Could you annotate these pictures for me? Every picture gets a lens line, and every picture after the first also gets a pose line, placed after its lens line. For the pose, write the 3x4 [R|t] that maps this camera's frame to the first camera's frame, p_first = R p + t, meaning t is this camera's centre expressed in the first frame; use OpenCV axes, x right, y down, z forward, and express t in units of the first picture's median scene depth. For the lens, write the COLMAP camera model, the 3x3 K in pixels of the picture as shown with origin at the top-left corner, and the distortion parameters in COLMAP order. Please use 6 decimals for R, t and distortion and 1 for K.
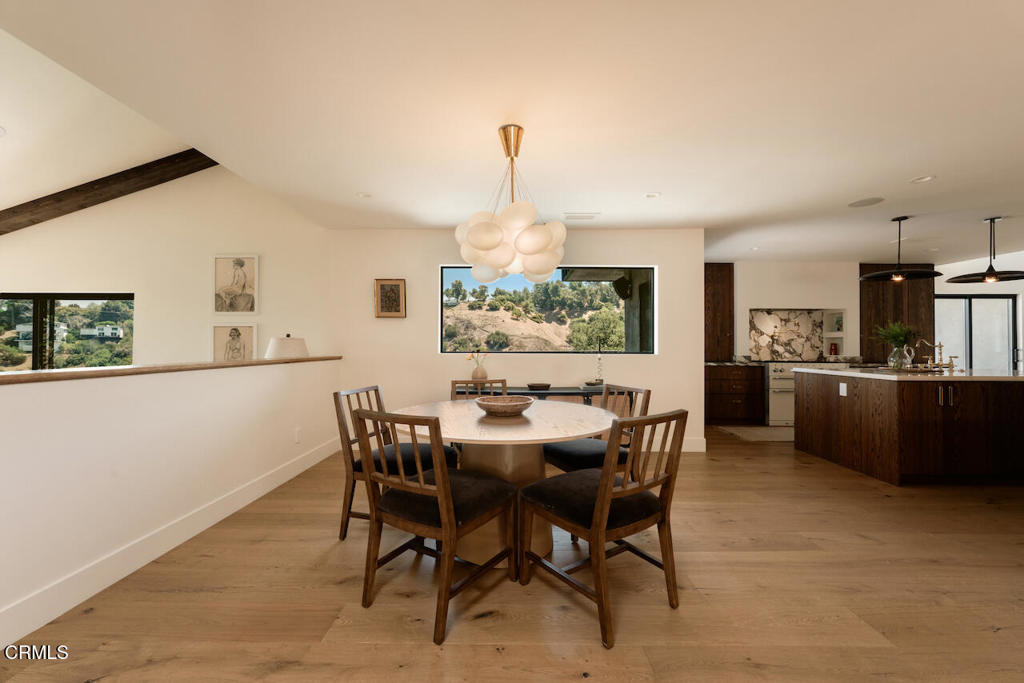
lens RADIAL K [[405.7, 0, 512.0], [0, 405.7, 341.5], [0, 0, 1]] dist [0.000650, 0.000201]
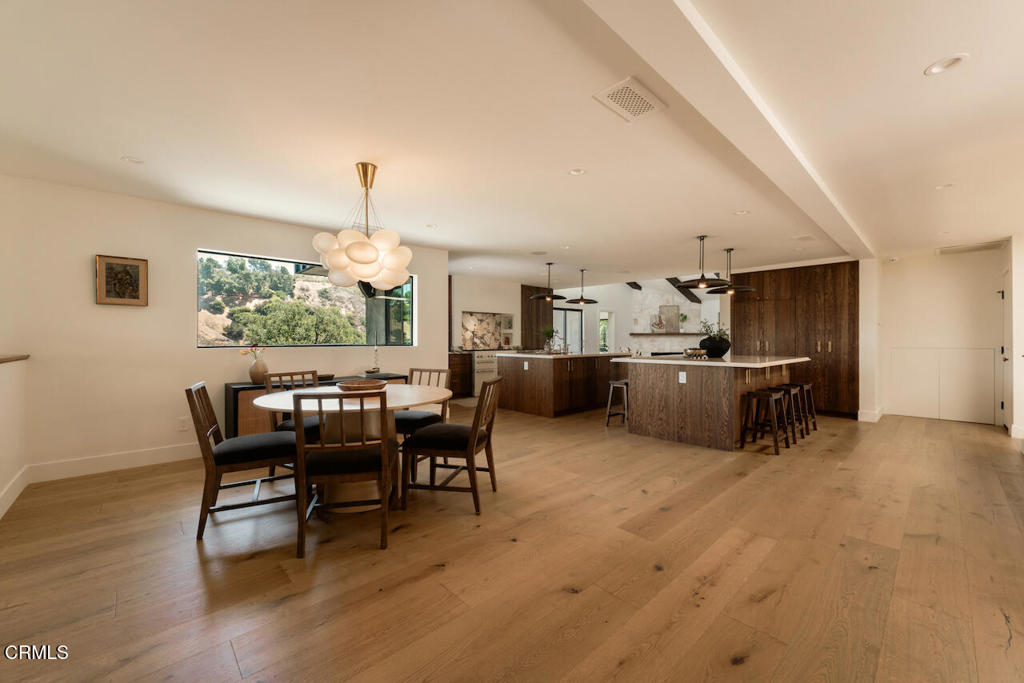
lens RADIAL K [[405.7, 0, 512.0], [0, 405.7, 341.5], [0, 0, 1]] dist [0.000650, 0.000201]
pose [[0.727507, -0.007481, 0.686060, -0.205727], [-0.003814, 0.999881, 0.014947, -0.001483], [-0.686090, -0.013491, 0.727392, -0.082972]]
